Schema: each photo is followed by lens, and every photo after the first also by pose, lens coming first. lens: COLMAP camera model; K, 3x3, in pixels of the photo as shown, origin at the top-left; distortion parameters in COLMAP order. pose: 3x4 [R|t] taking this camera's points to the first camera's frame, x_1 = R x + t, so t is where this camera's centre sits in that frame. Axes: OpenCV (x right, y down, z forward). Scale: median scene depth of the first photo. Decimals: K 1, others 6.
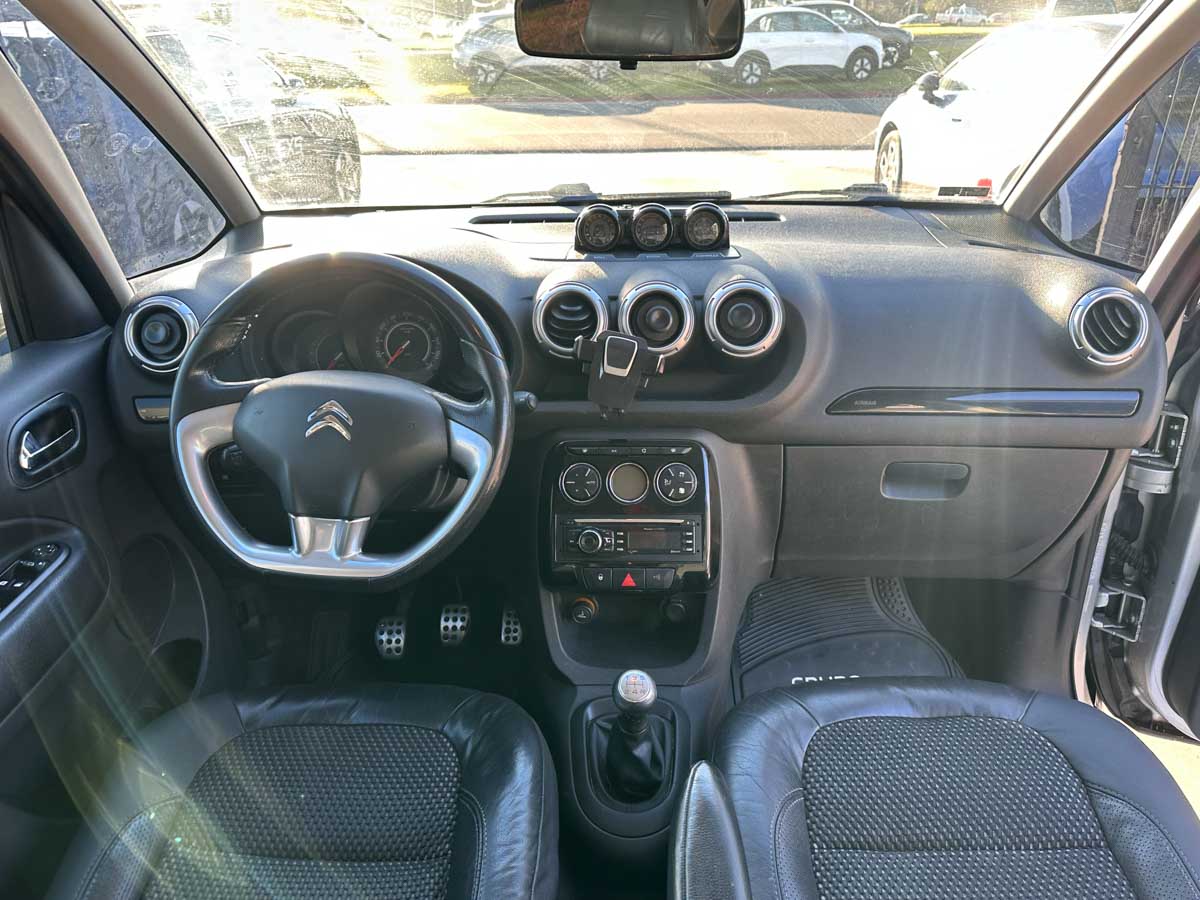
lens RADIAL K [[880.6, 0, 600.0], [0, 880.6, 450.0], [0, 0, 1]] dist [0.041383, -0.063768]
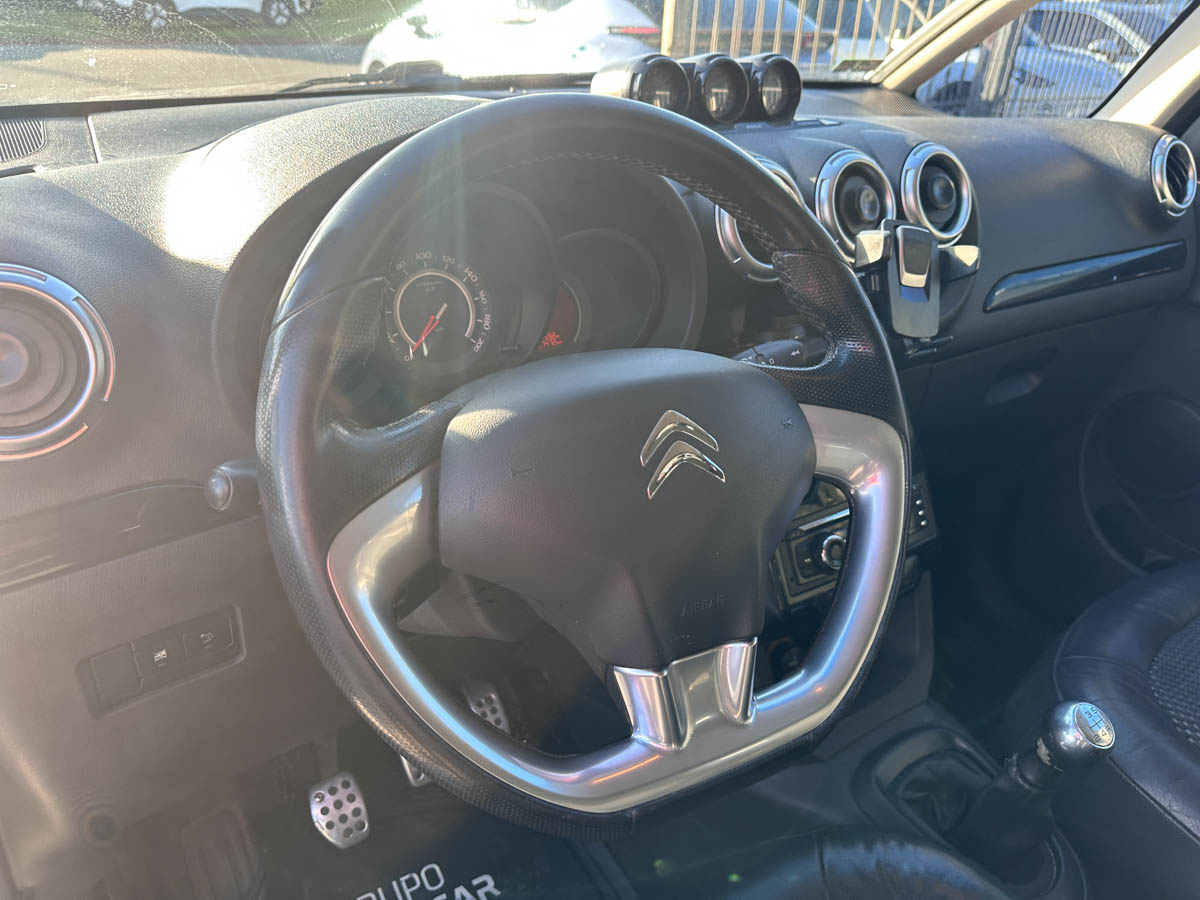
lens RADIAL K [[880.6, 0, 600.0], [0, 880.6, 450.0], [0, 0, 1]] dist [0.041383, -0.063768]
pose [[0.814086, -0.229722, 0.533378, -0.450972], [0.207187, 0.972886, 0.102788, -0.070525], [-0.542529, 0.026831, 0.839608, 0.479530]]
